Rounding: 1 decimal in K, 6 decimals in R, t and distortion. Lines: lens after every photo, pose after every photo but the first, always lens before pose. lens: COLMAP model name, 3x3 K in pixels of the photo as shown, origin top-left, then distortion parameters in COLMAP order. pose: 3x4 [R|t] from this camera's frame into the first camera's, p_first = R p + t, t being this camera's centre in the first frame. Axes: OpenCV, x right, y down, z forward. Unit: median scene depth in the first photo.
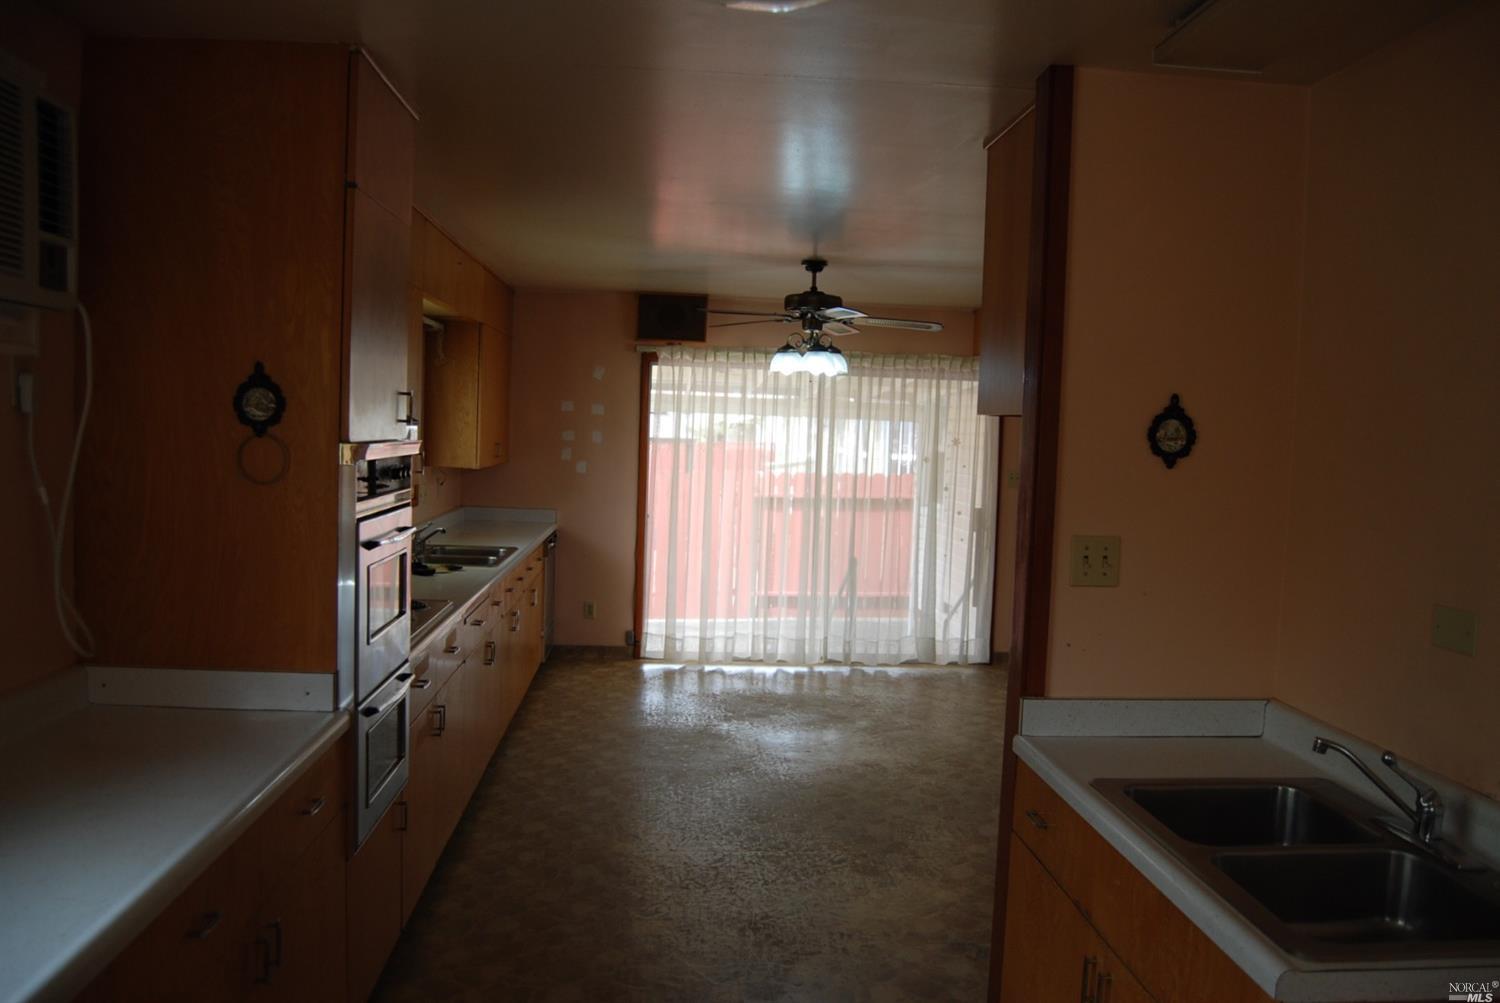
lens RADIAL K [[1185.6, 0, 769.7], [0, 1185.6, 502.6], [0, 0, 1]] dist [-0.100958, 0.045621]
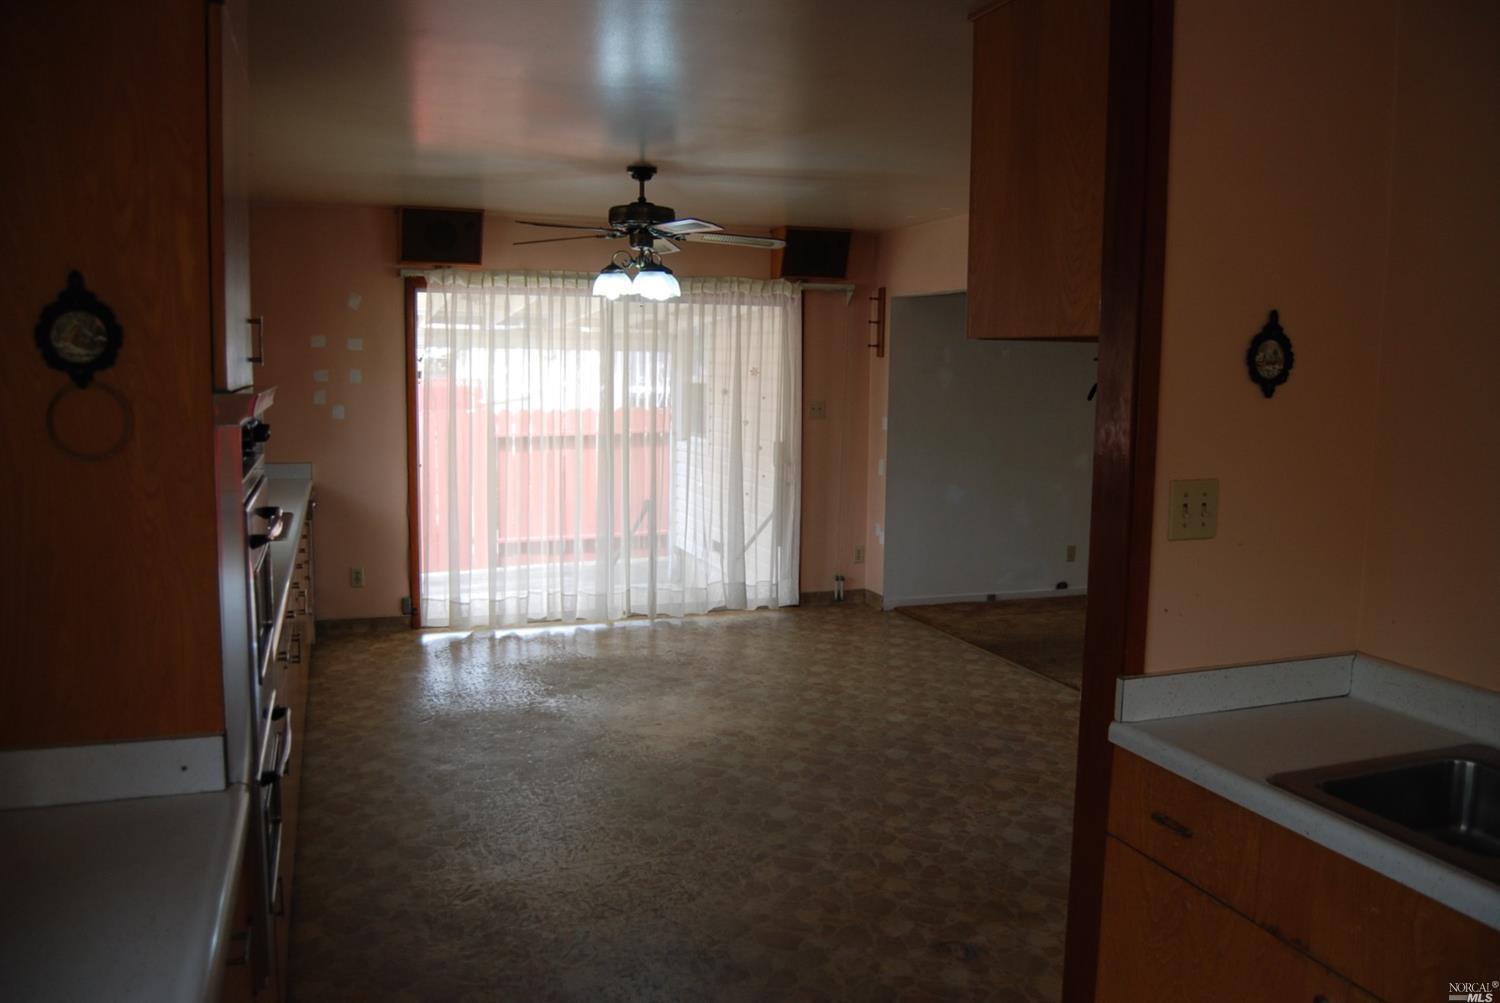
lens RADIAL K [[1182.4, 0, 780.2], [0, 1182.4, 501.0], [0, 0, 1]] dist [-0.091082, 0.007942]
pose [[0.961852, -0.050622, 0.268844, -0.102279], [0.035312, 0.997483, 0.061486, -0.008035], [-0.271280, -0.049648, 0.961219, 0.120355]]
